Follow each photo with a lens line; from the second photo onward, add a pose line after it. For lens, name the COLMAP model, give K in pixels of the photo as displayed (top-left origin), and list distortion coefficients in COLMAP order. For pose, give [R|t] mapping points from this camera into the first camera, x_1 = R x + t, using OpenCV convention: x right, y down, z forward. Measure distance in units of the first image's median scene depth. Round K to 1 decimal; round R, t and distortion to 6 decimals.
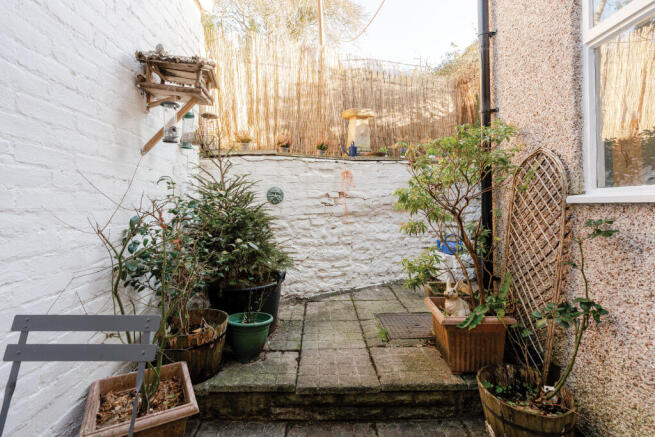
lens RADIAL K [[302.0, 0, 326.6], [0, 302.0, 213.0], [0, 0, 1]] dist [-0.000931, 0.000904]
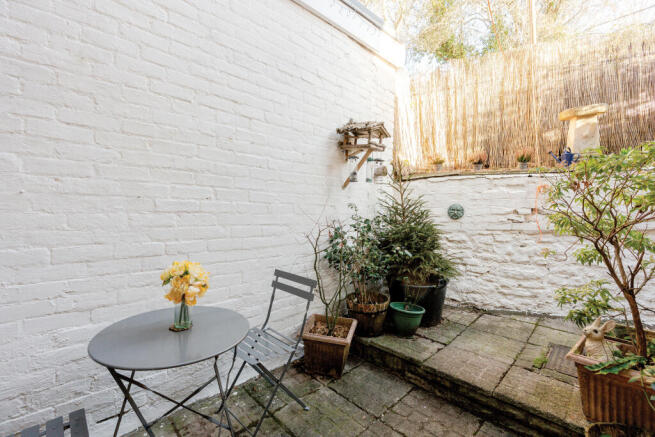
lens RADIAL K [[294.5, 0, 326.3], [0, 294.5, 241.7], [0, 0, 1]] dist [0.001194, 0.000464]
pose [[0.692521, 0.094542, -0.715176, 0.335589], [-0.032984, 0.994488, 0.099526, -0.046643], [0.720643, -0.045334, 0.691822, -0.118234]]
